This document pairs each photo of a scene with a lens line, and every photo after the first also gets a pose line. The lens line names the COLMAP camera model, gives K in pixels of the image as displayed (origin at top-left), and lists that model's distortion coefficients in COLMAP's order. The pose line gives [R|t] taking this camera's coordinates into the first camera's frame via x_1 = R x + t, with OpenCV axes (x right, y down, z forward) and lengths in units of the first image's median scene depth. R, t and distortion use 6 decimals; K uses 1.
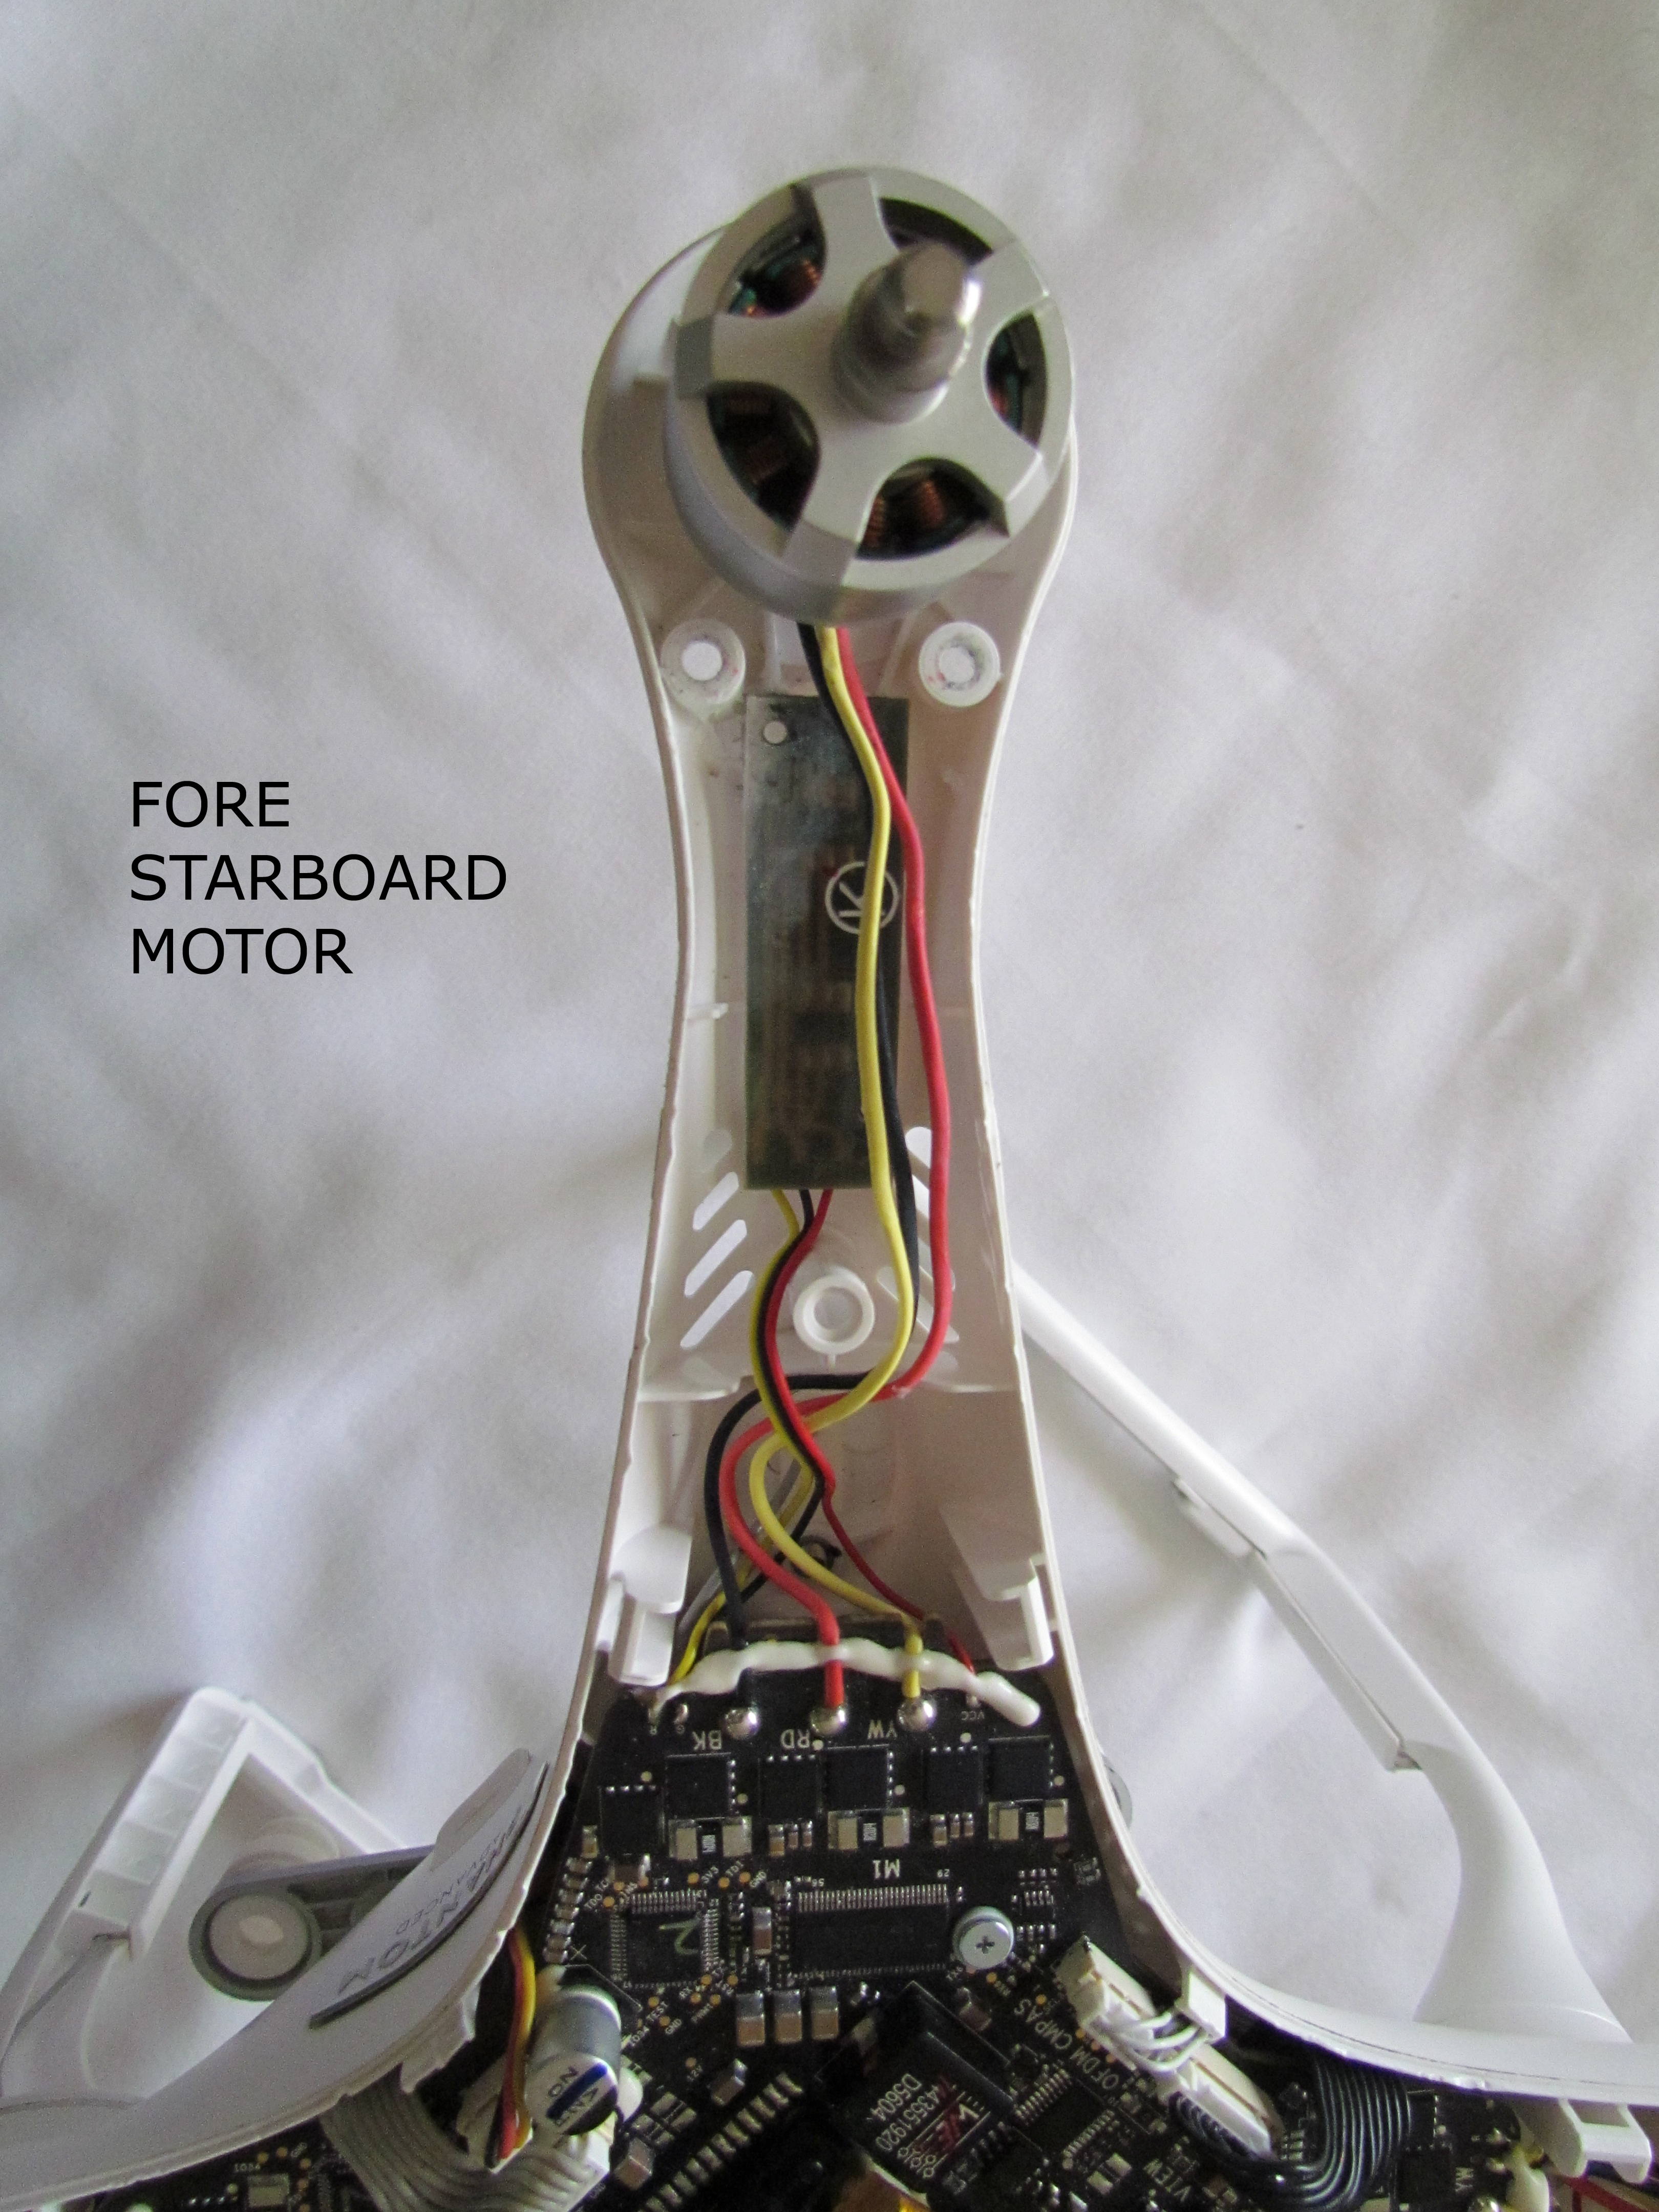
lens RADIAL K [[1606.7, 0, 829.5], [0, 1606.7, 1106.0], [0, 0, 1]] dist [0.002257, -0.044173]
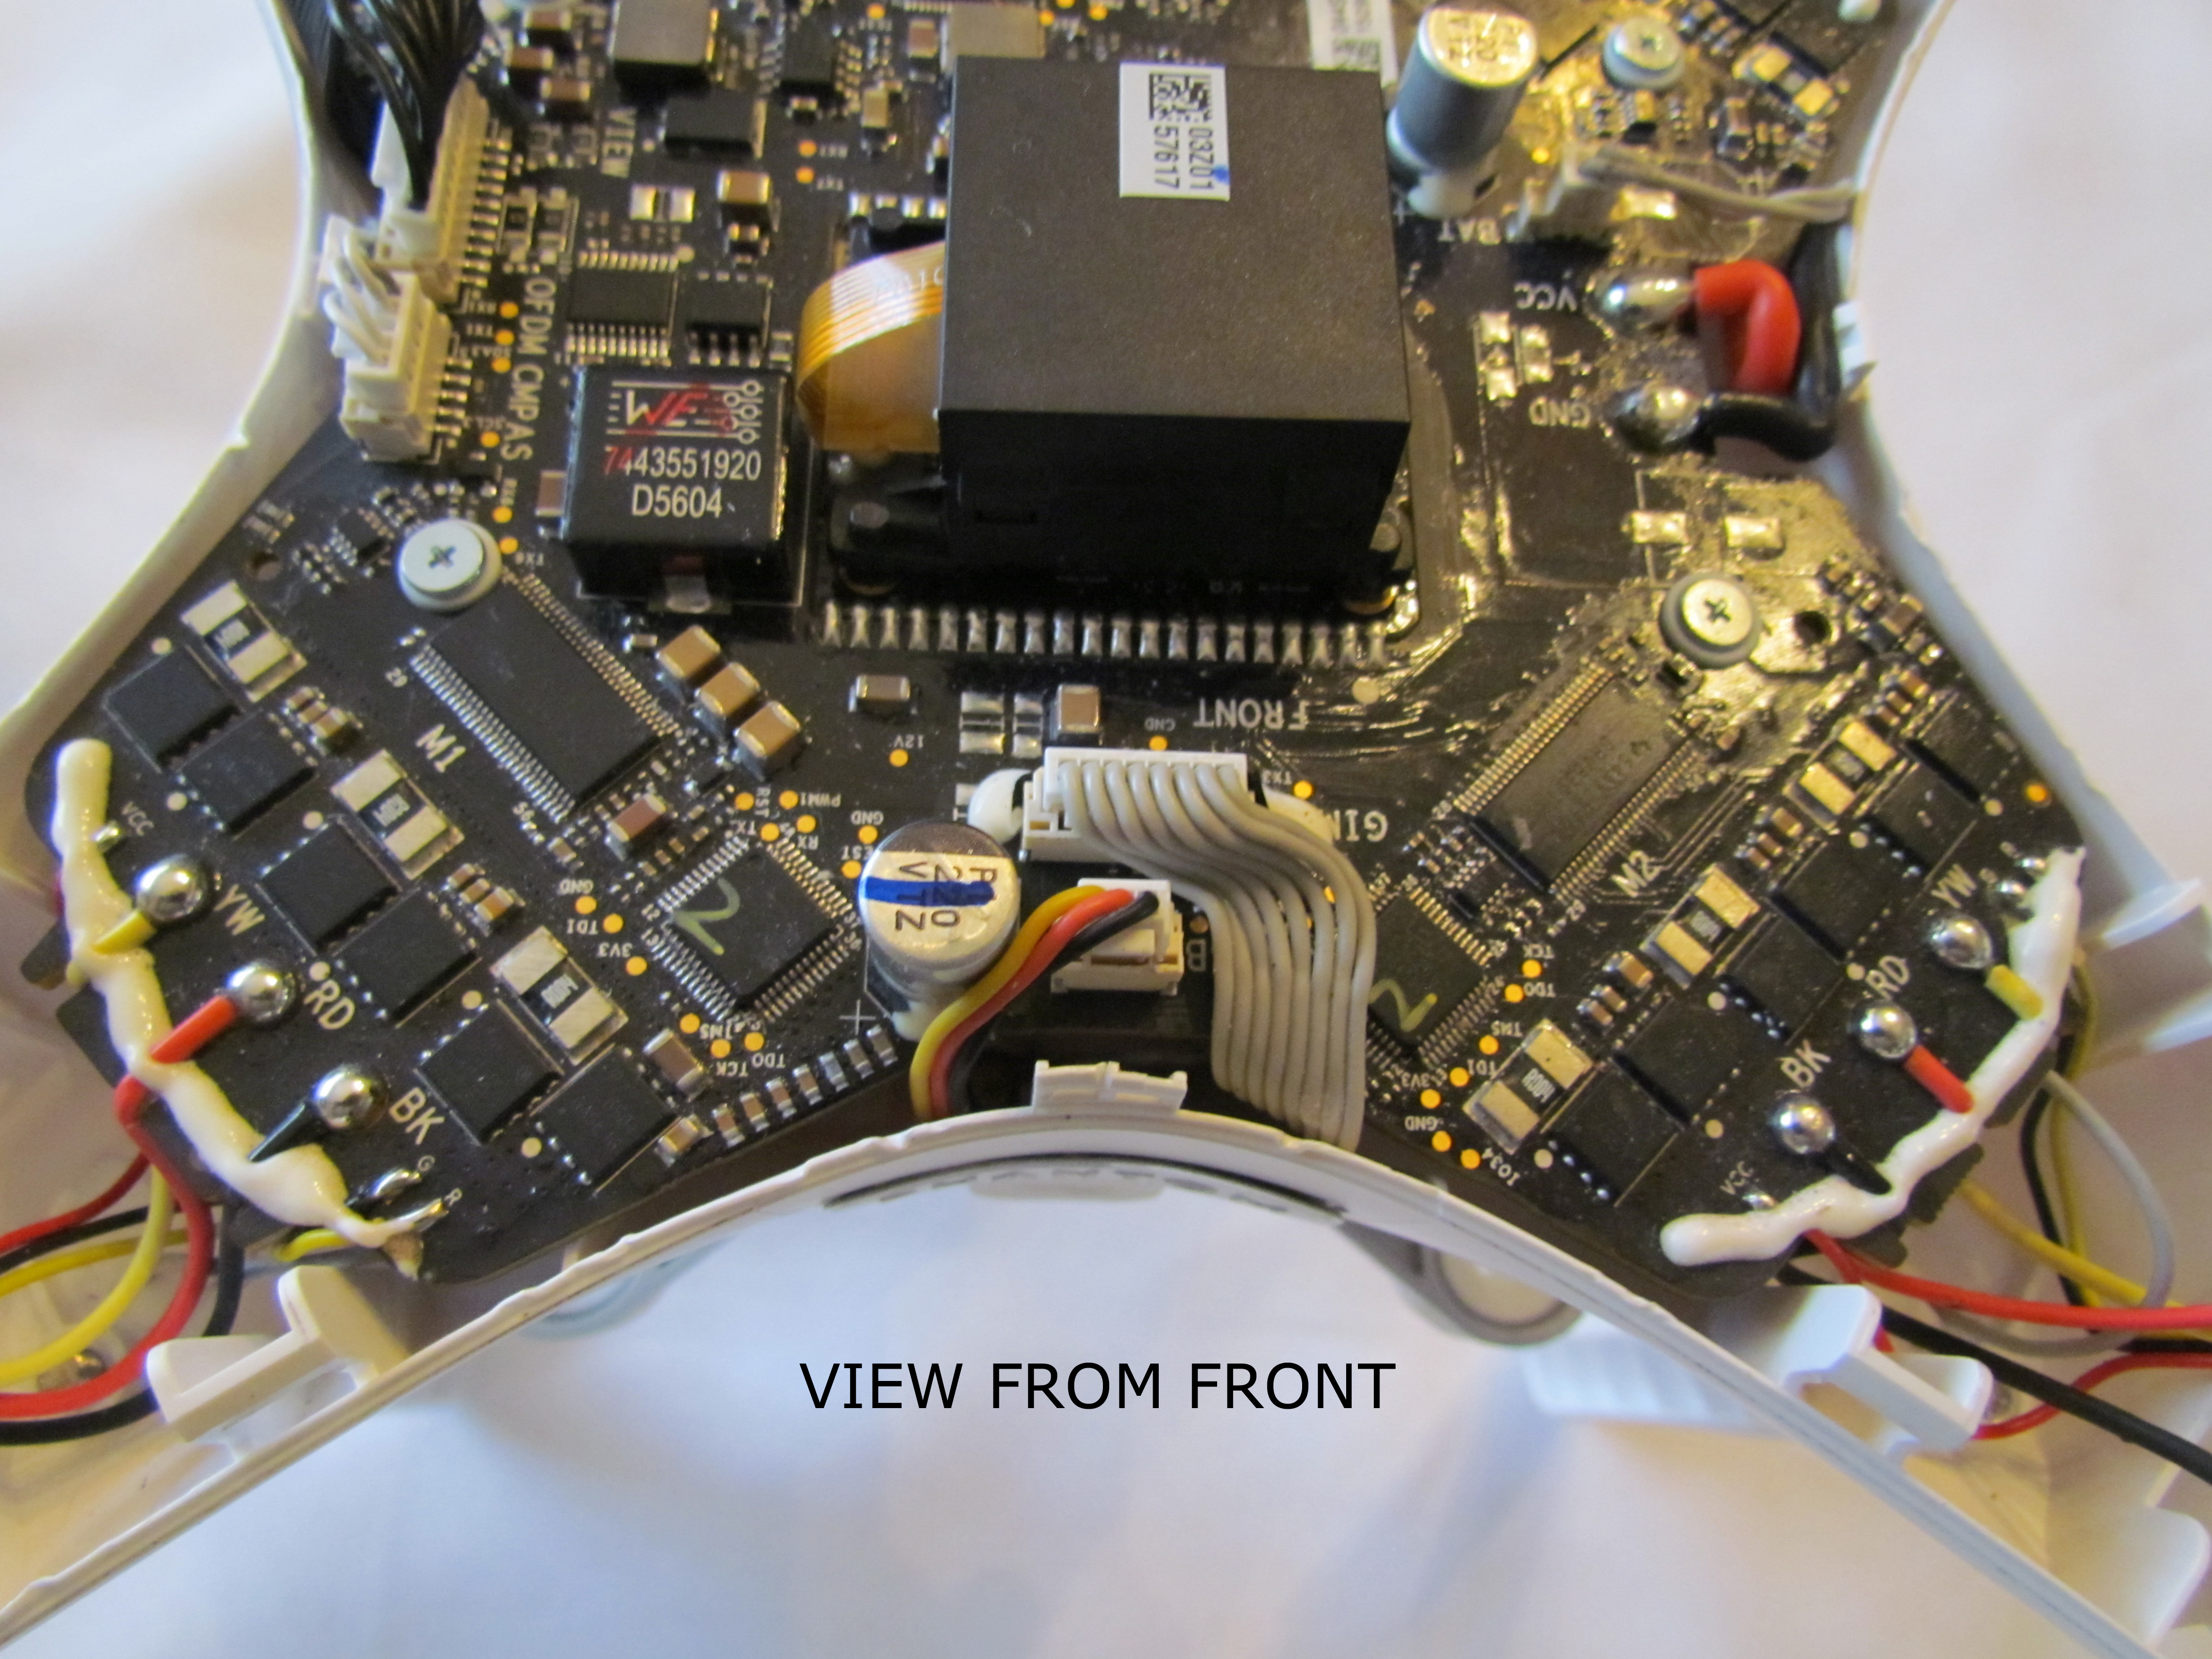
lens RADIAL K [[1647.9, 0, 1106.0], [0, 1647.9, 829.5], [0, 0, 1]] dist [-0.080590, 0.066917]
pose [[-0.689947, -0.717723, 0.094060, -0.229025], [0.722050, -0.673203, 0.159501, 0.545242], [-0.051156, 0.177963, 0.982707, 0.369417]]
